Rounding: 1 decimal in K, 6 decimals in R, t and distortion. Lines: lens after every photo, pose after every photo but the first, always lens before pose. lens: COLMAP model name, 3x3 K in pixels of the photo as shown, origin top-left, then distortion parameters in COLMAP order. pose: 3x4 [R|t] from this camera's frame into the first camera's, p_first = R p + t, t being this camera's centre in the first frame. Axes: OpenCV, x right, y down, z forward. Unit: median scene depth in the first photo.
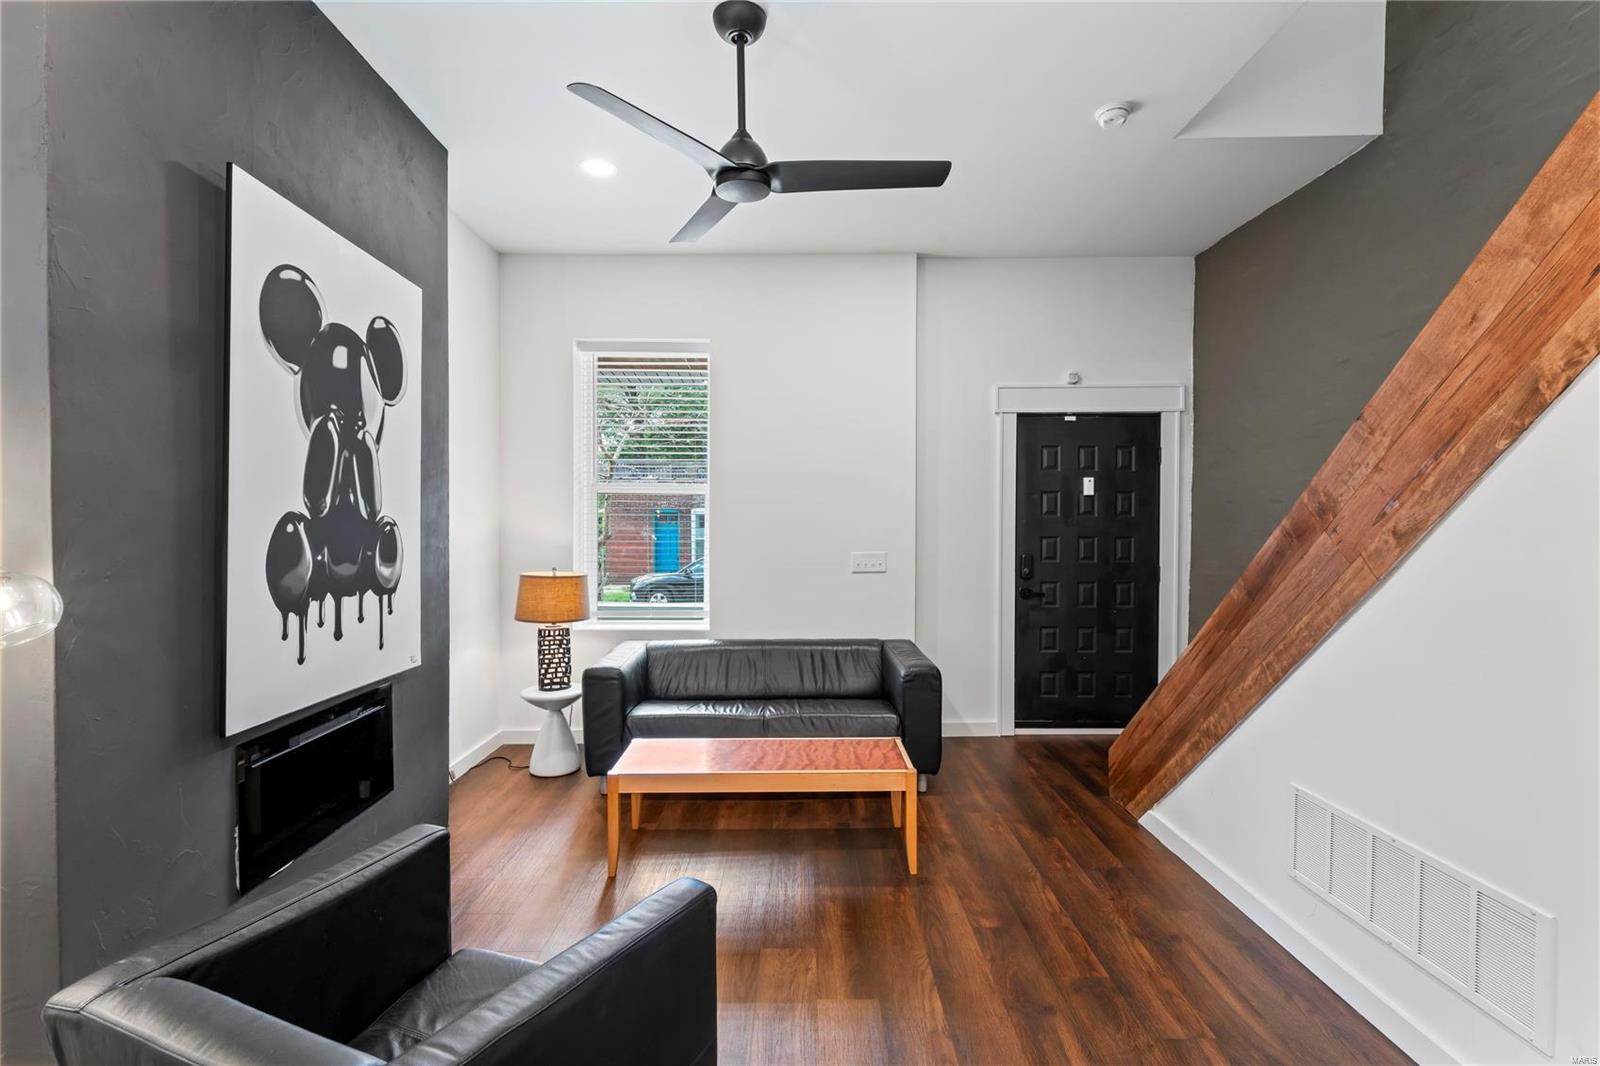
lens RADIAL K [[737.1, 0, 792.0], [0, 737.1, 535.3], [0, 0, 1]] dist [0.004865, -0.000030]
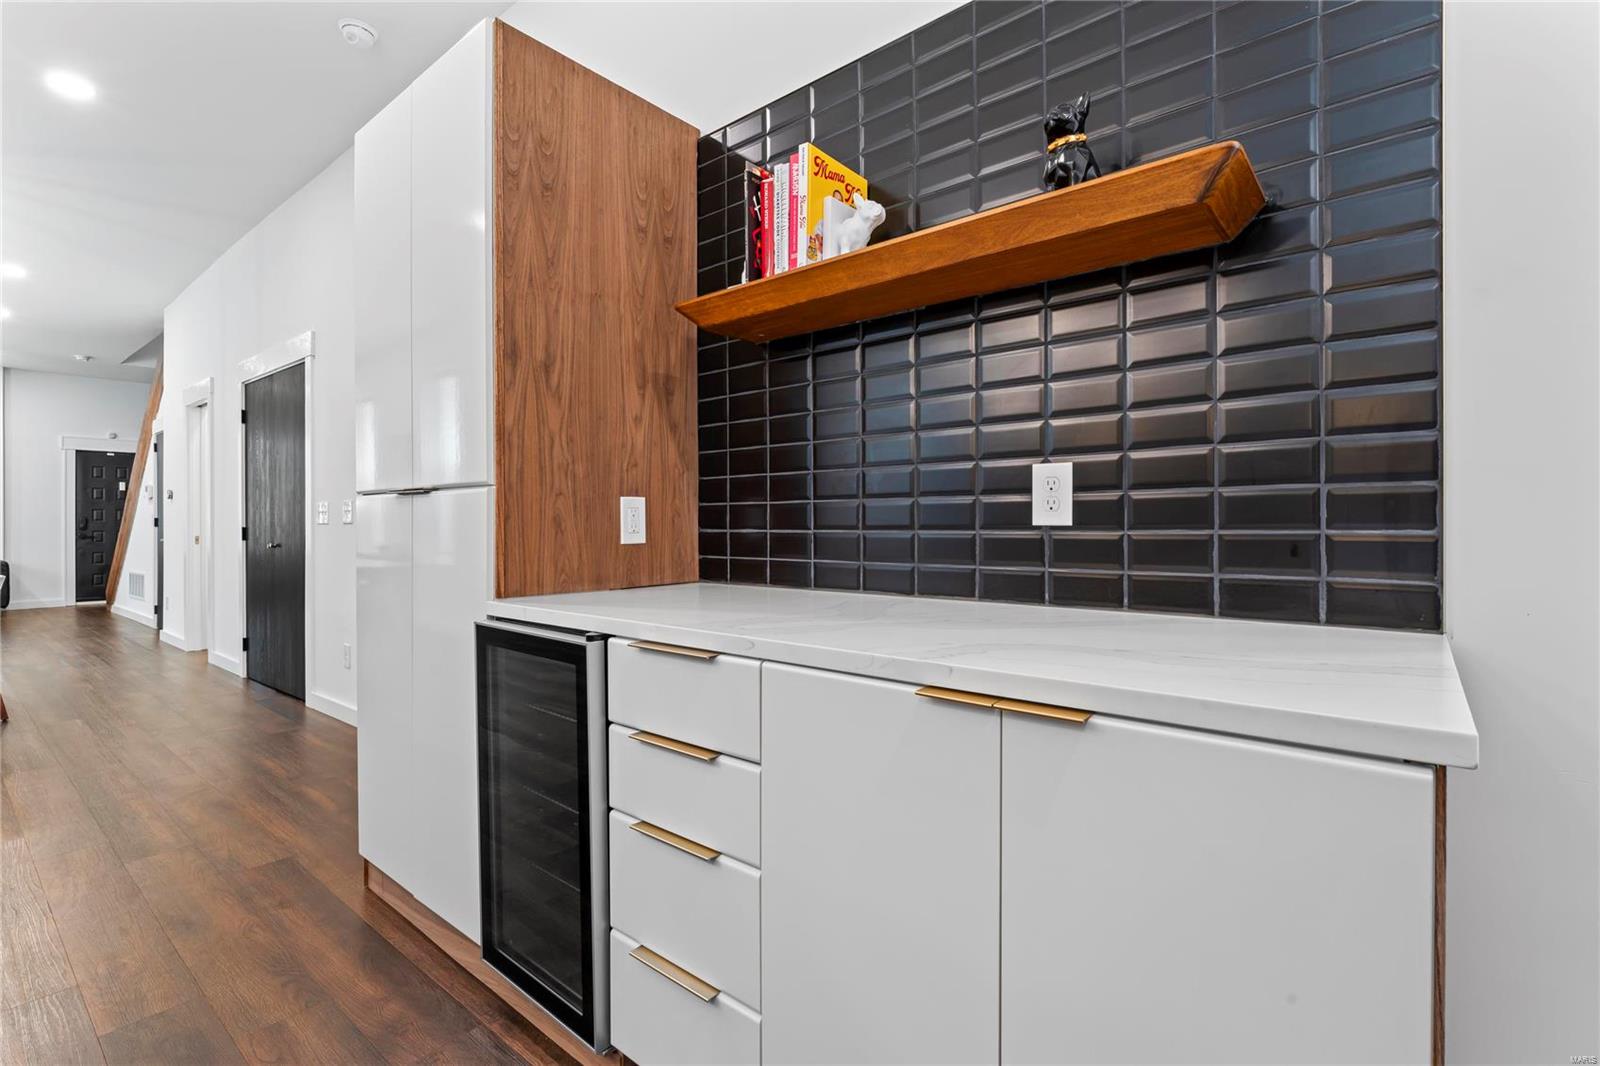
lens RADIAL K [[737.1, 0, 784.9], [0, 737.1, 521.7], [0, 0, 1]] dist [0.004865, -0.000030]
pose [[0.637414, 0.001333, 0.770520, -0.043382], [0.016896, 0.999734, -0.015707, 0.152939], [-0.770336, 0.023031, 0.637222, -2.765440]]
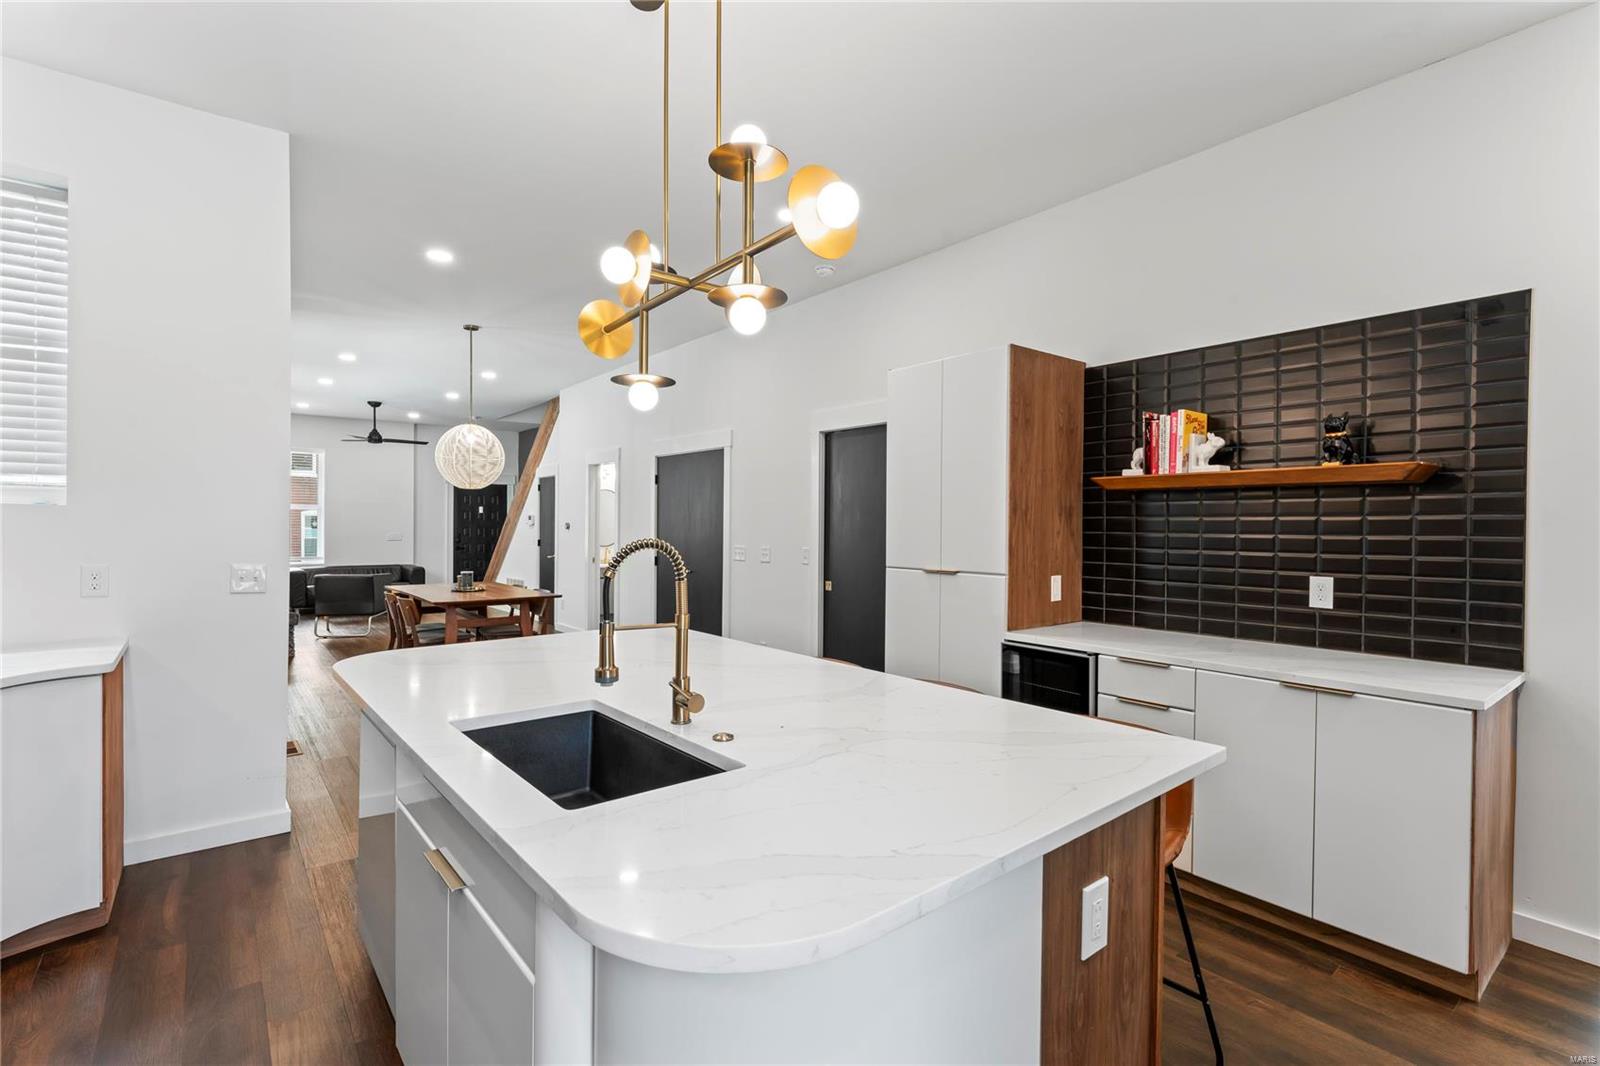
lens RADIAL K [[737.1, 0, 798.2], [0, 737.1, 533.8], [0, 0, 1]] dist [0.004865, -0.000030]
pose [[0.776006, -0.002191, 0.630722, -0.648661], [0.005527, 0.999979, -0.003327, 0.061363], [-0.630701, 0.006068, 0.776002, -2.900614]]
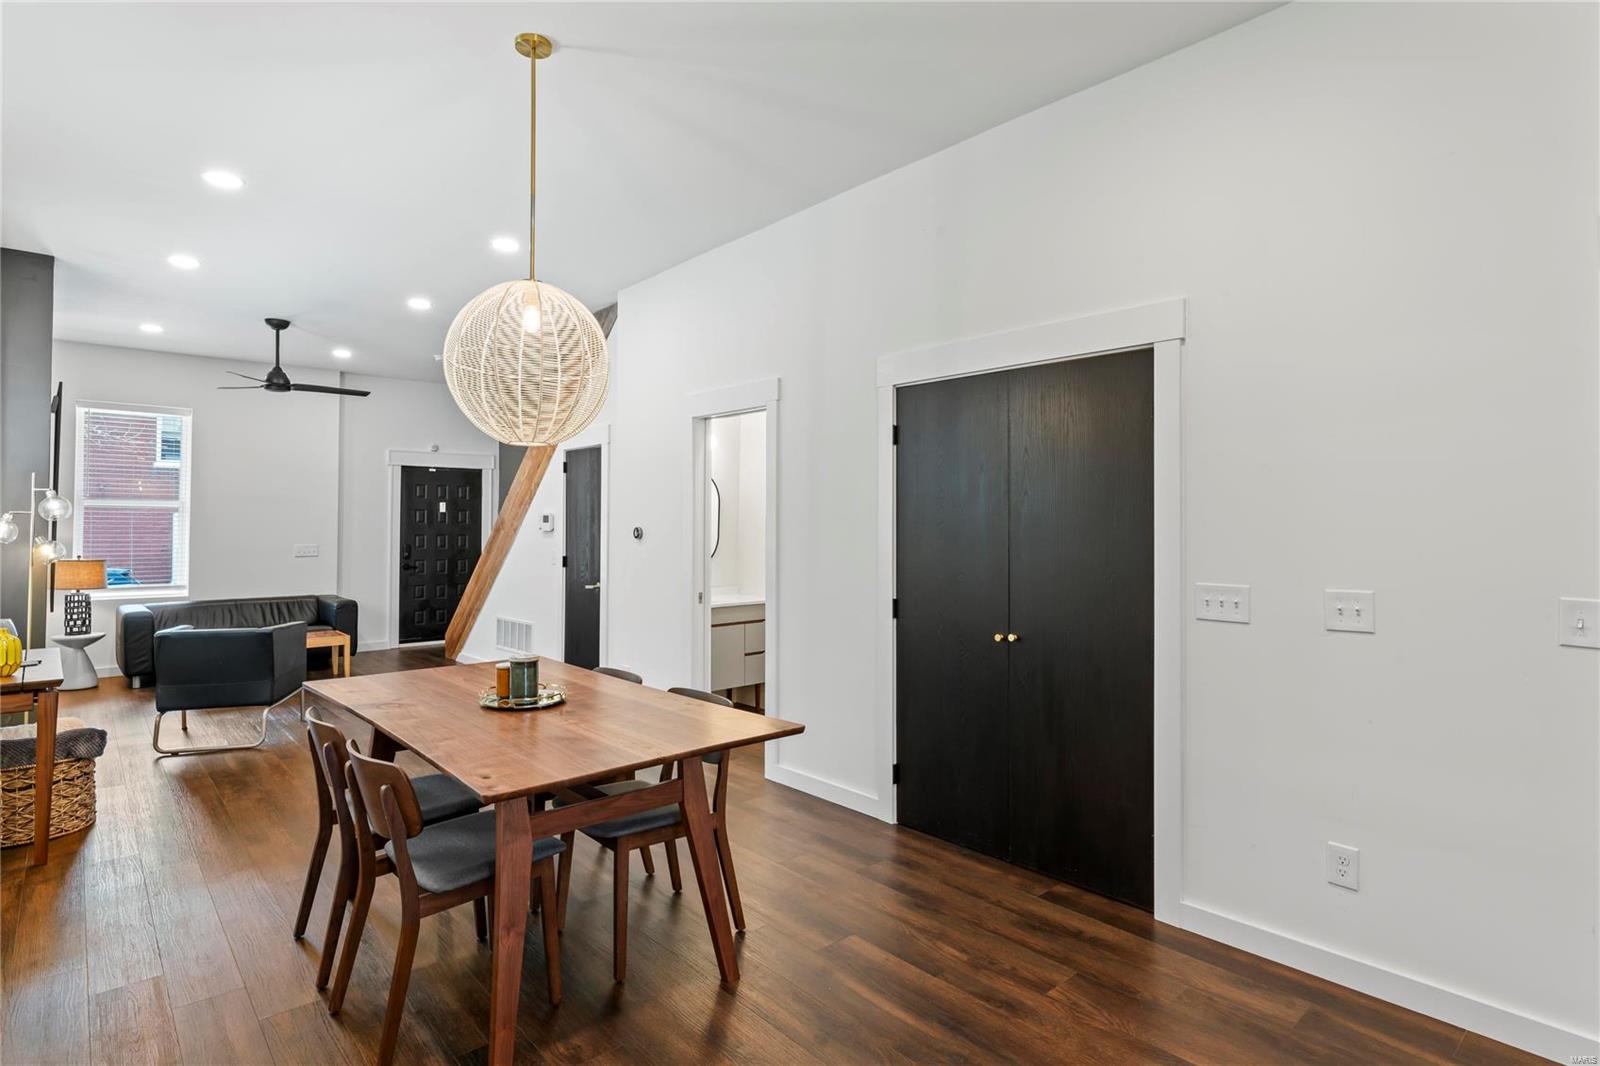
lens RADIAL K [[833.1, 0, 800.8], [0, 833.1, 514.9], [0, 0, 1]] dist [0.005134, 0.001106]
pose [[0.746757, 0.012558, 0.664978, -0.461520], [0.010134, 0.999491, -0.030256, 0.035455], [-0.665020, 0.029333, 0.746249, -1.686334]]
